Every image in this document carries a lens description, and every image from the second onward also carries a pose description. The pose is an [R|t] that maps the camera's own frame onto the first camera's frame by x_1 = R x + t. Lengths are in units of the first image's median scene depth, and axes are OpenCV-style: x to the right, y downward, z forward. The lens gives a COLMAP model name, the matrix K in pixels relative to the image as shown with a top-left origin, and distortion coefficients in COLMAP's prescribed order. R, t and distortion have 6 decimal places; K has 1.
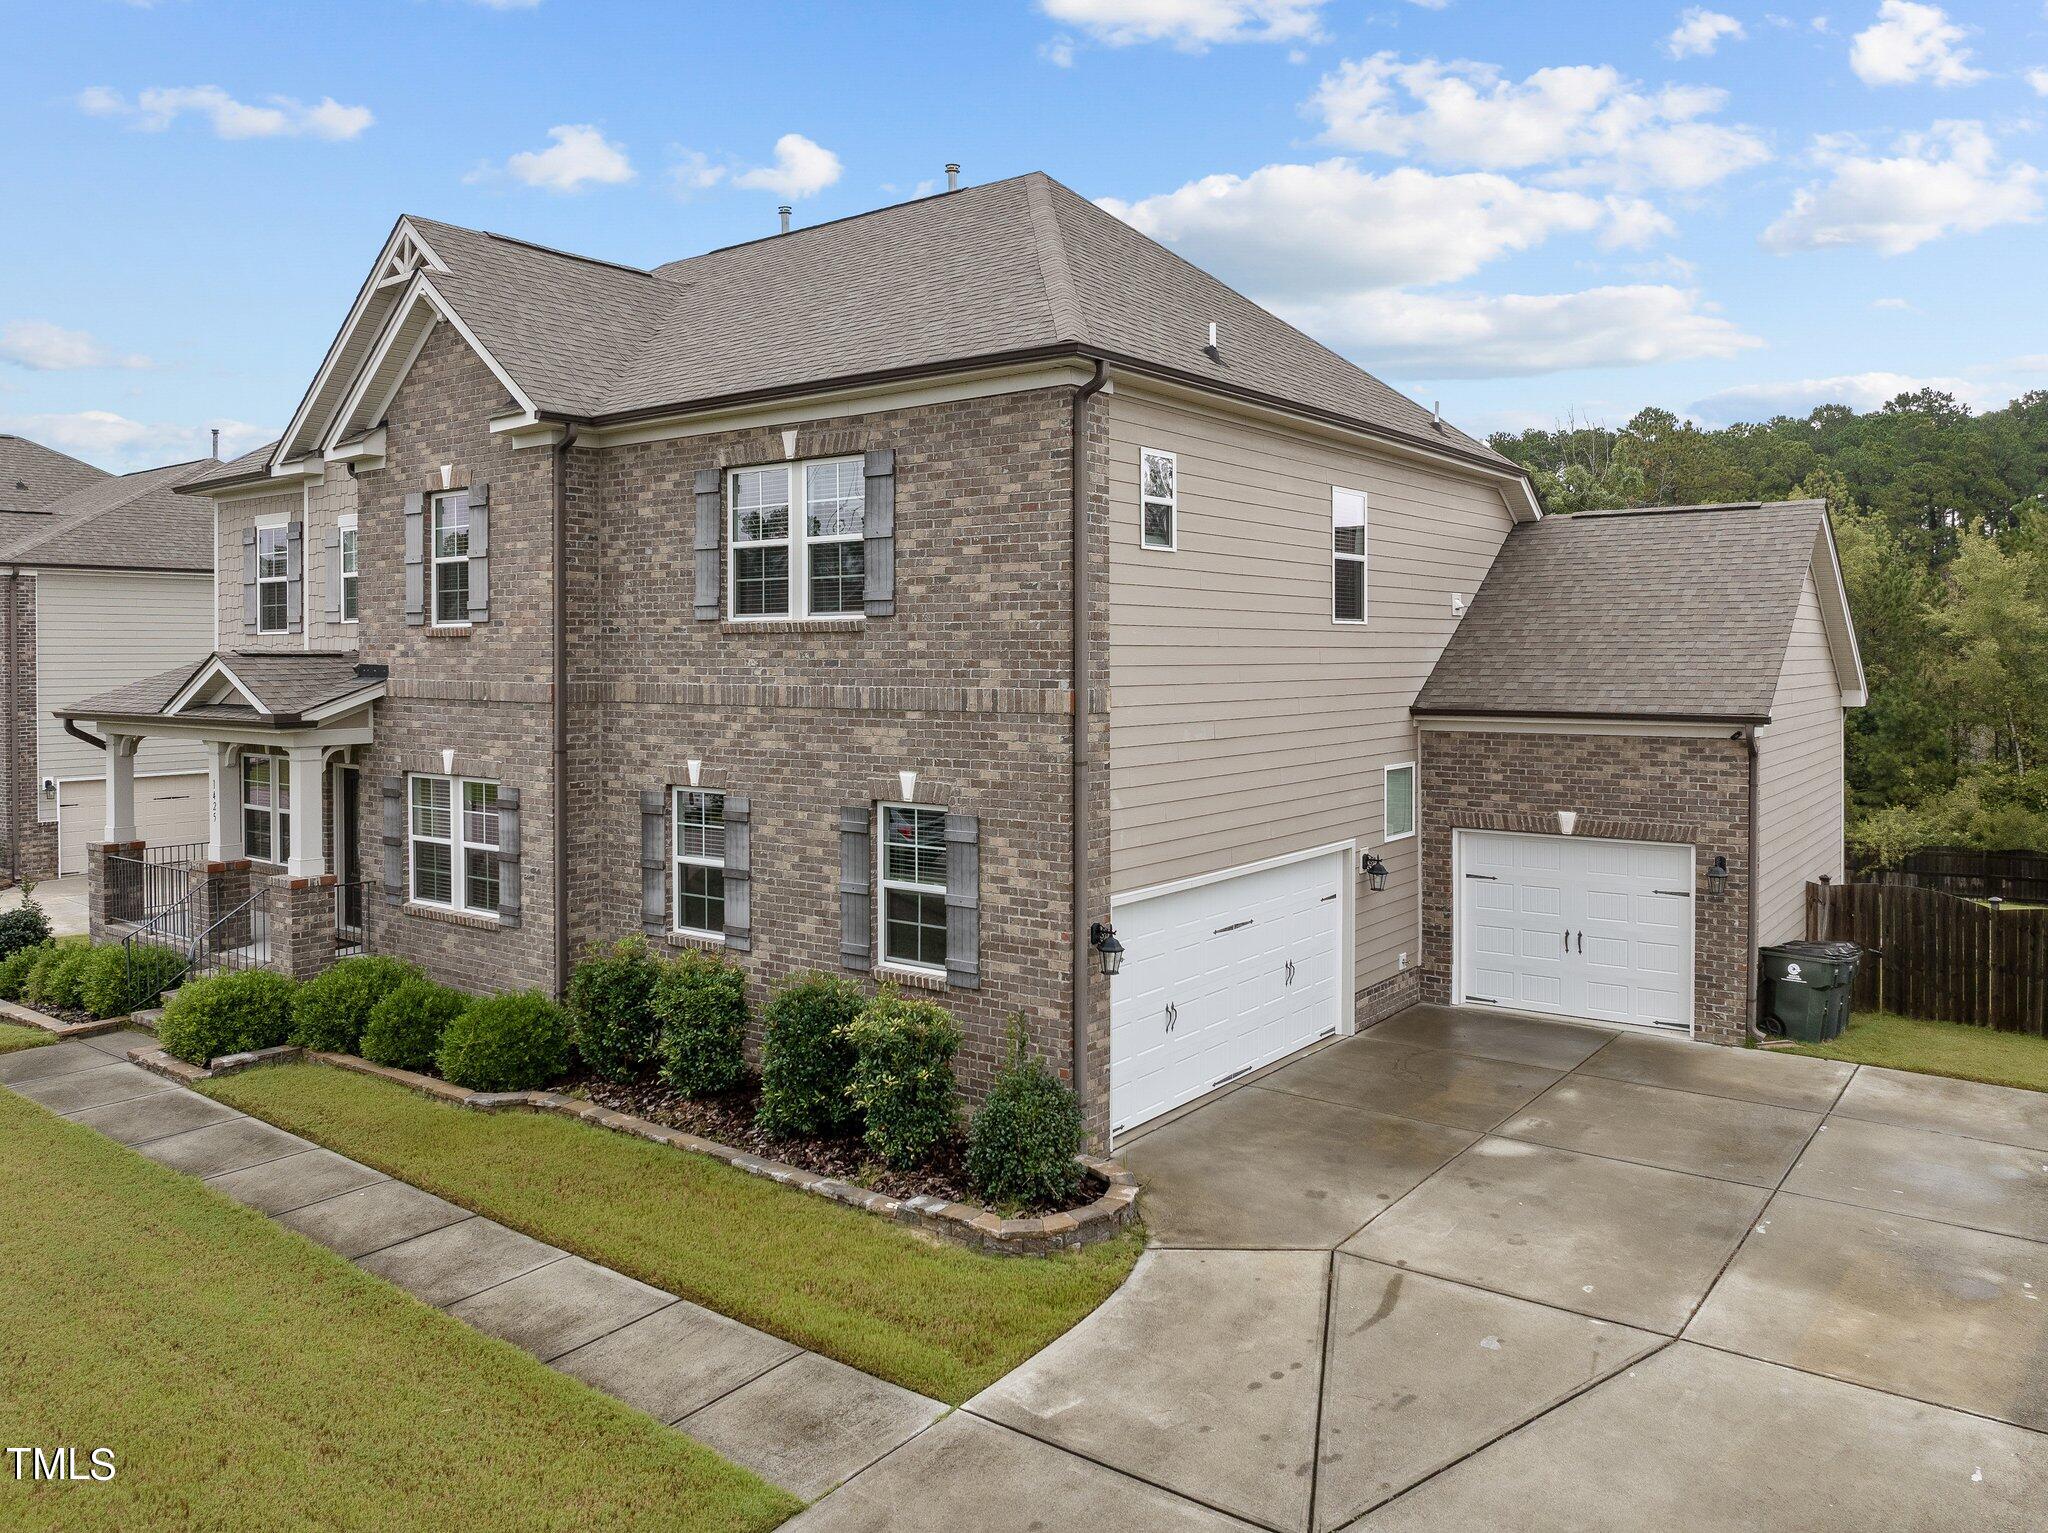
lens RADIAL K [[1484.2, 0, 1060.2], [0, 1484.2, 677.4], [0, 0, 1]] dist [-0.025567, -0.007168]
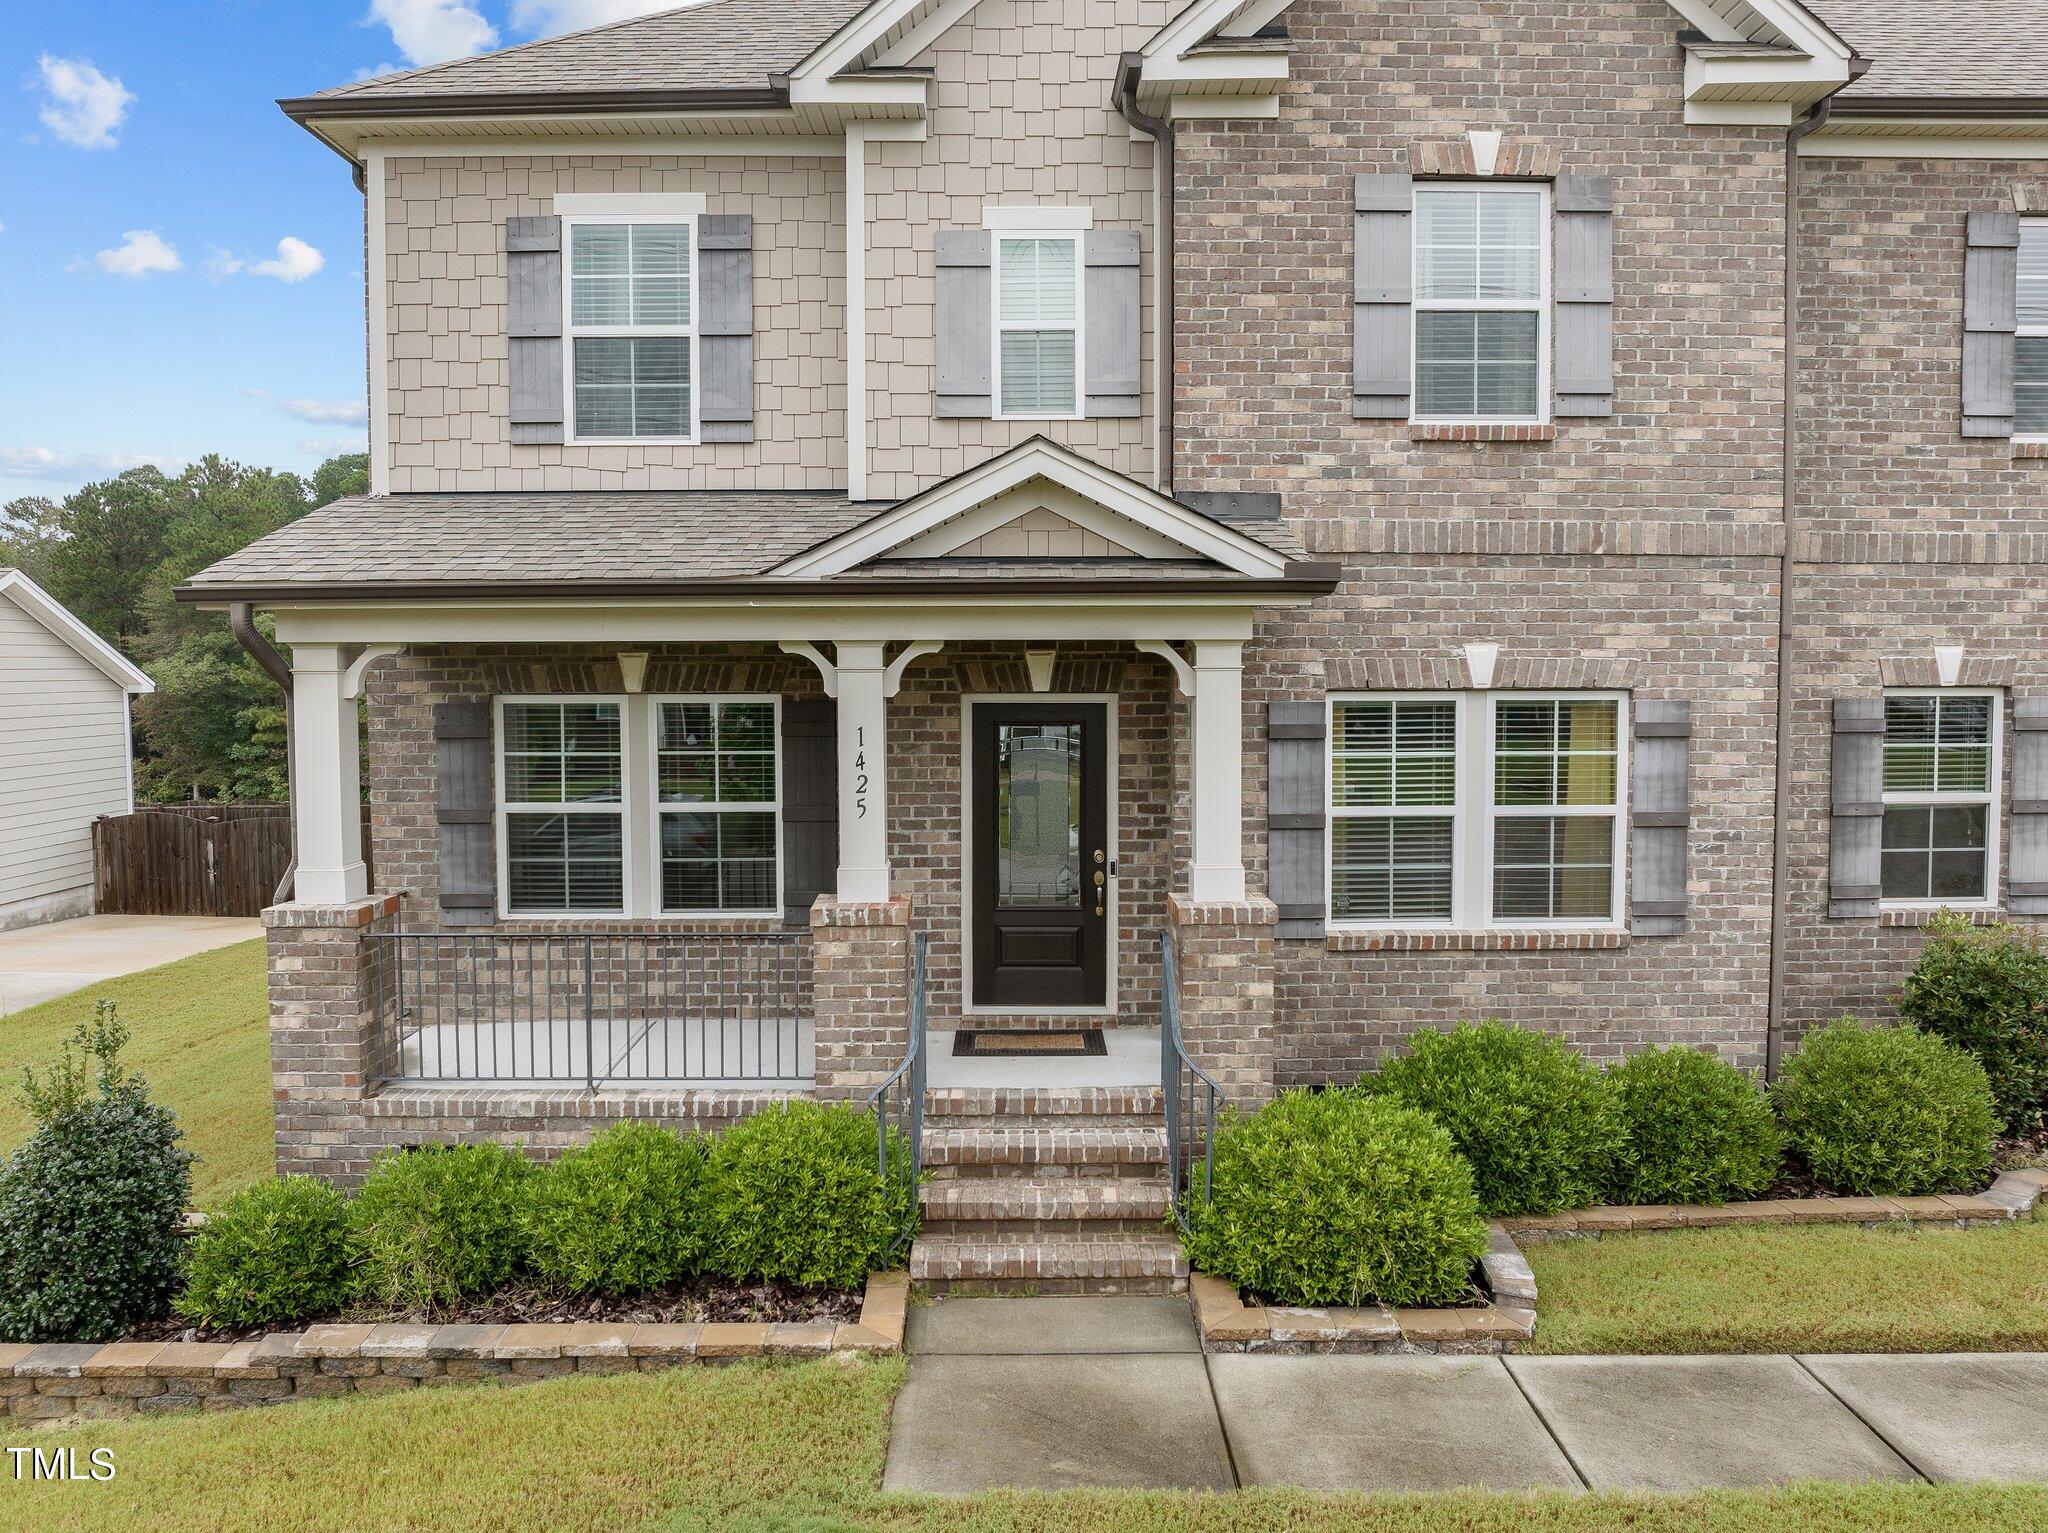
lens RADIAL K [[1455.7, 0, 1041.5], [0, 1455.7, 744.9], [0, 0, 1]] dist [-0.038900, 0.003953]
pose [[0.800314, -0.034099, 0.598610, -1.007319], [0.010772, 0.999038, 0.042508, 0.070893], [-0.599484, -0.027572, 0.799912, 0.754271]]
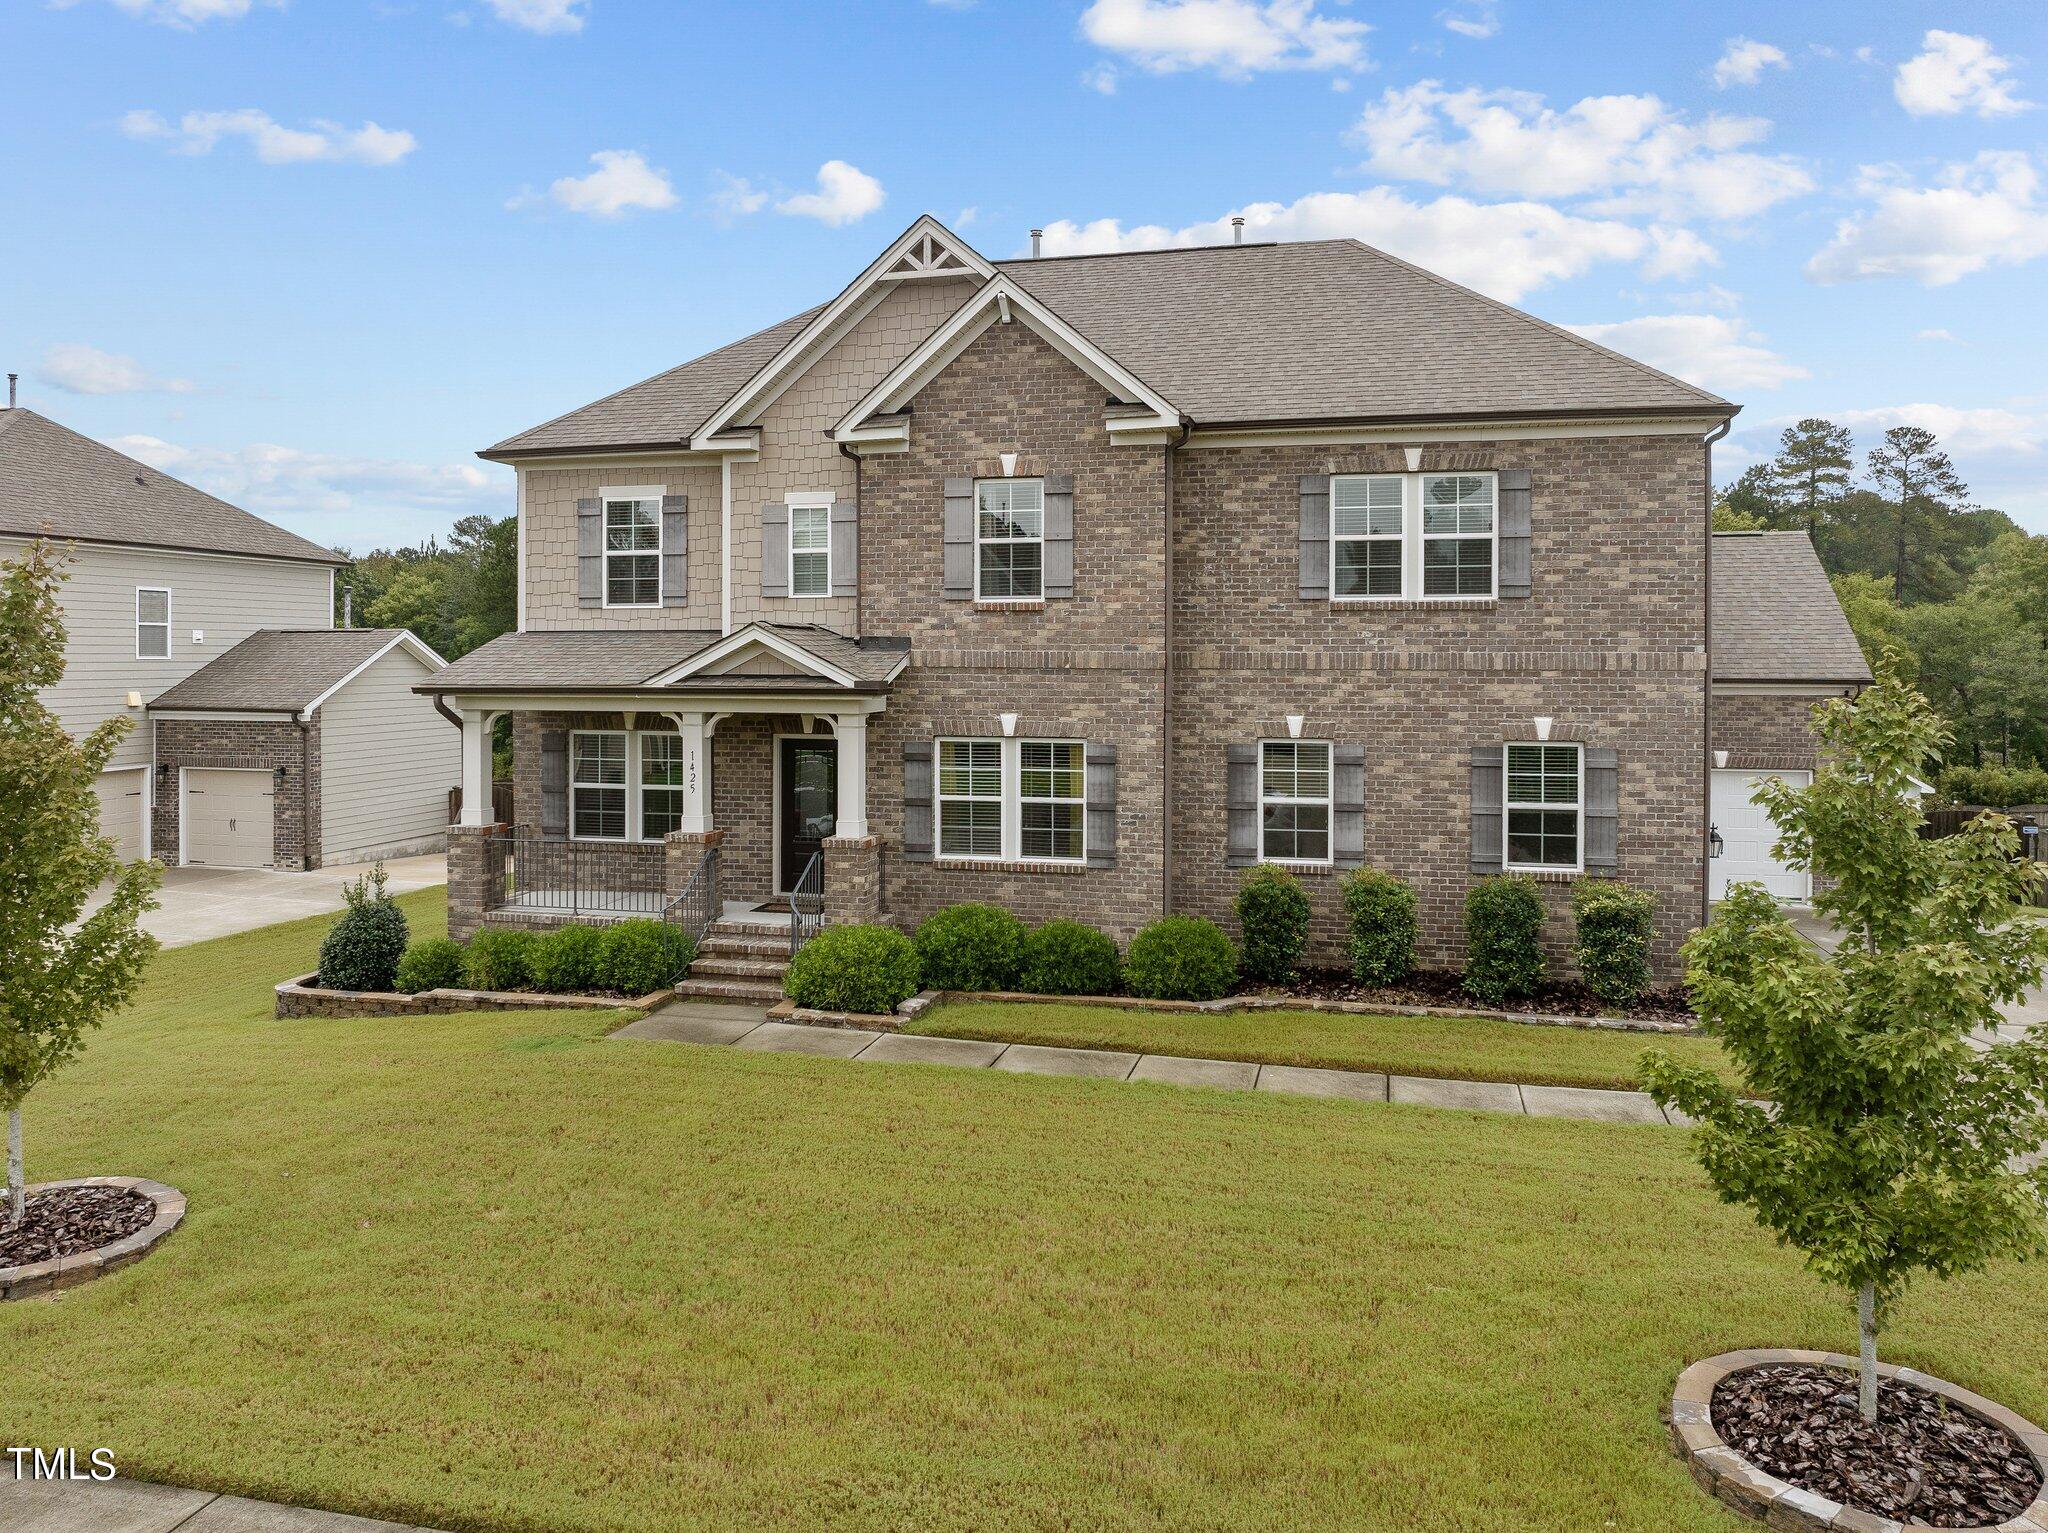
lens RADIAL K [[1478.0, 0, 1054.3], [0, 1478.0, 677.4], [0, 0, 1]] dist [-0.020547, -0.006017]
pose [[0.921790, -0.002147, 0.387684, -0.925904], [0.002675, 0.999996, -0.000823, 0.026215], [-0.387681, 0.001795, 0.921792, -0.027651]]
